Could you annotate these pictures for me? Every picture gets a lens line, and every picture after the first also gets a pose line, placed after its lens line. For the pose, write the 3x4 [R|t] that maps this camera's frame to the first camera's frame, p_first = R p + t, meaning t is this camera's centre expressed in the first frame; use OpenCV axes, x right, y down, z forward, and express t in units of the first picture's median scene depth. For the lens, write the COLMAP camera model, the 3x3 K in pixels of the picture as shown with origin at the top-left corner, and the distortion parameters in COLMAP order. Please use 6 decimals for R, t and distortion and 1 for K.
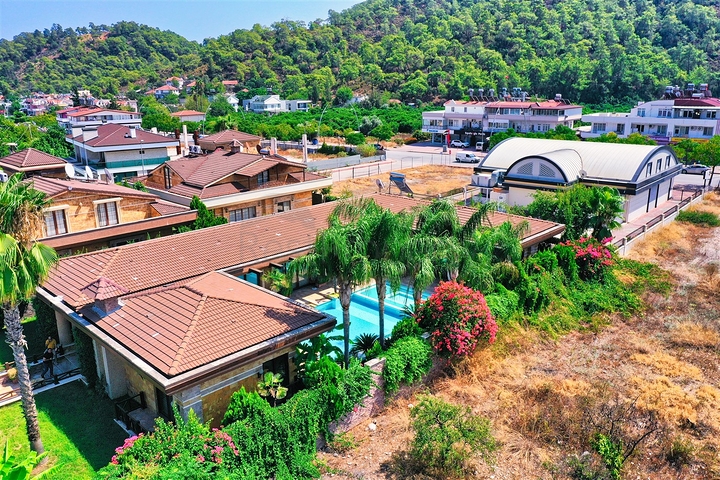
lens RADIAL K [[573.0, 0, 360.0], [0, 573.0, 240.0], [0, 0, 1]] dist [-0.001921, 0.002256]
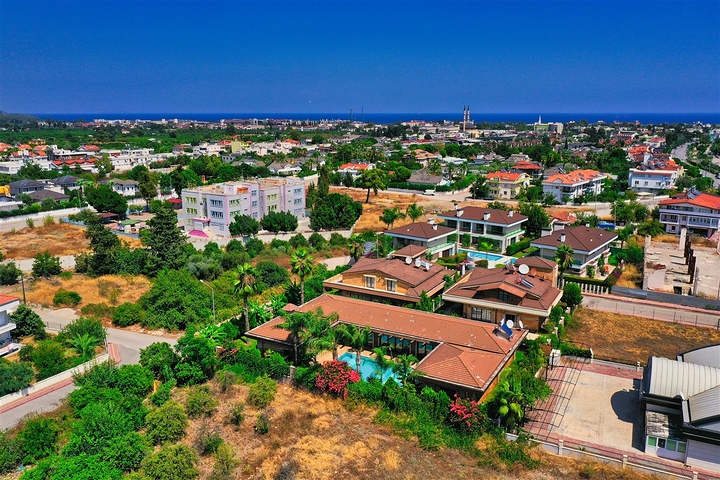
lens RADIAL K [[573.0, 0, 360.0], [0, 573.0, 240.0], [0, 0, 1]] dist [-0.001921, 0.002256]
pose [[0.253598, 0.220986, -0.941729, 0.796503], [-0.263590, 0.952499, 0.152531, -0.267549], [0.930703, 0.209549, 0.299802, 0.122875]]
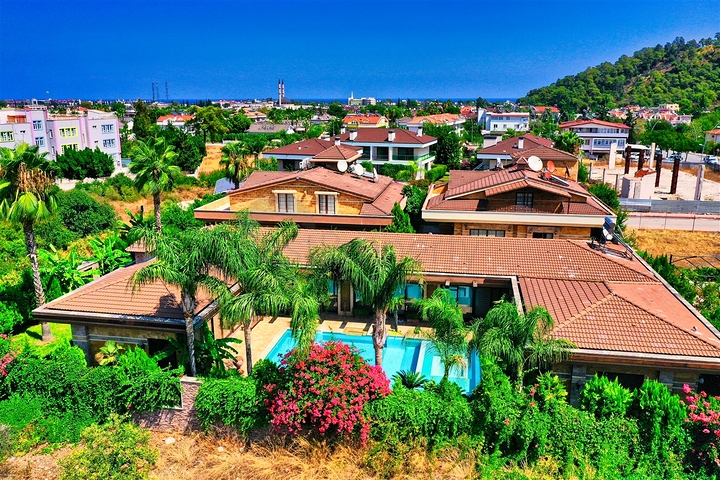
lens RADIAL K [[573.0, 0, 360.0], [0, 573.0, 240.0], [0, 0, 1]] dist [-0.001921, 0.002256]
pose [[0.551953, 0.209649, -0.807091, 0.295840], [-0.227662, 0.968995, 0.096011, -0.055452], [0.802195, 0.130751, 0.582569, 0.209004]]
